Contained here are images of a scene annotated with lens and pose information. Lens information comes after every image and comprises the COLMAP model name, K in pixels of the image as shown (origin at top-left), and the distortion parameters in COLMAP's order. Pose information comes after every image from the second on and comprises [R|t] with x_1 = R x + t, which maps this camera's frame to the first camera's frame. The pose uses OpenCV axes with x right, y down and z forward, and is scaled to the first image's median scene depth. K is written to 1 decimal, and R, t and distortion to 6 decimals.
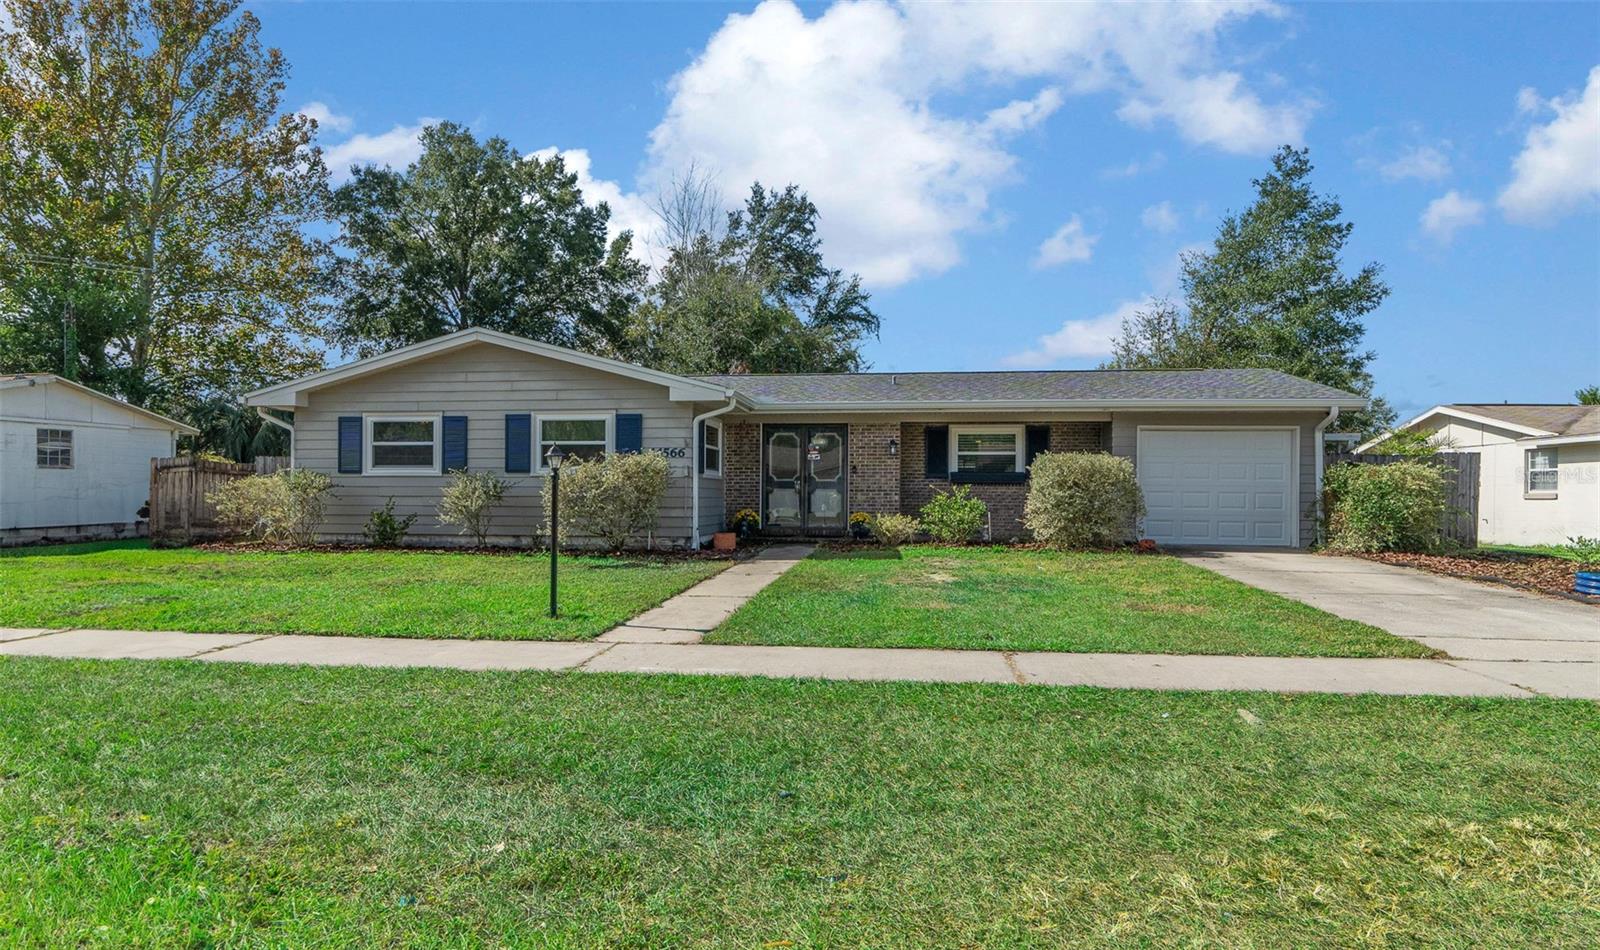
lens RADIAL K [[825.2, 0, 800.0], [0, 825.2, 475.0], [0, 0, 1]] dist [-0.002525, -0.001111]
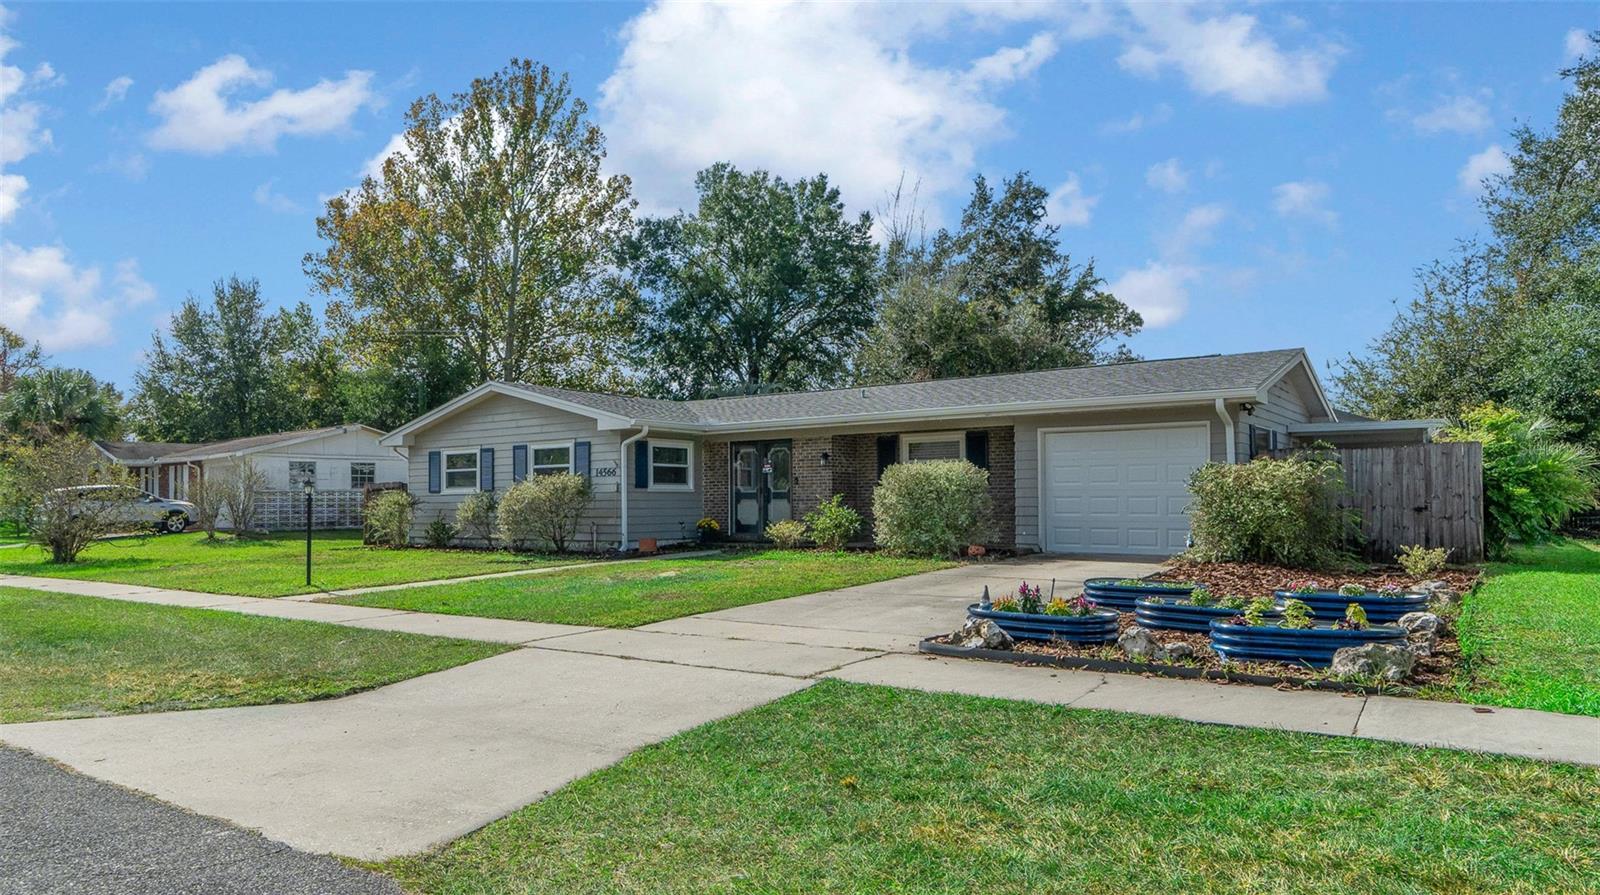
lens RADIAL K [[908.1, 0, 800.0], [0, 908.1, 447.5], [0, 0, 1]] dist [-0.033535, -0.000187]
pose [[0.903656, -0.040575, -0.426333, 0.571084], [0.024708, 0.998783, -0.042686, 0.000857], [0.427547, 0.028039, 0.903558, -0.077238]]
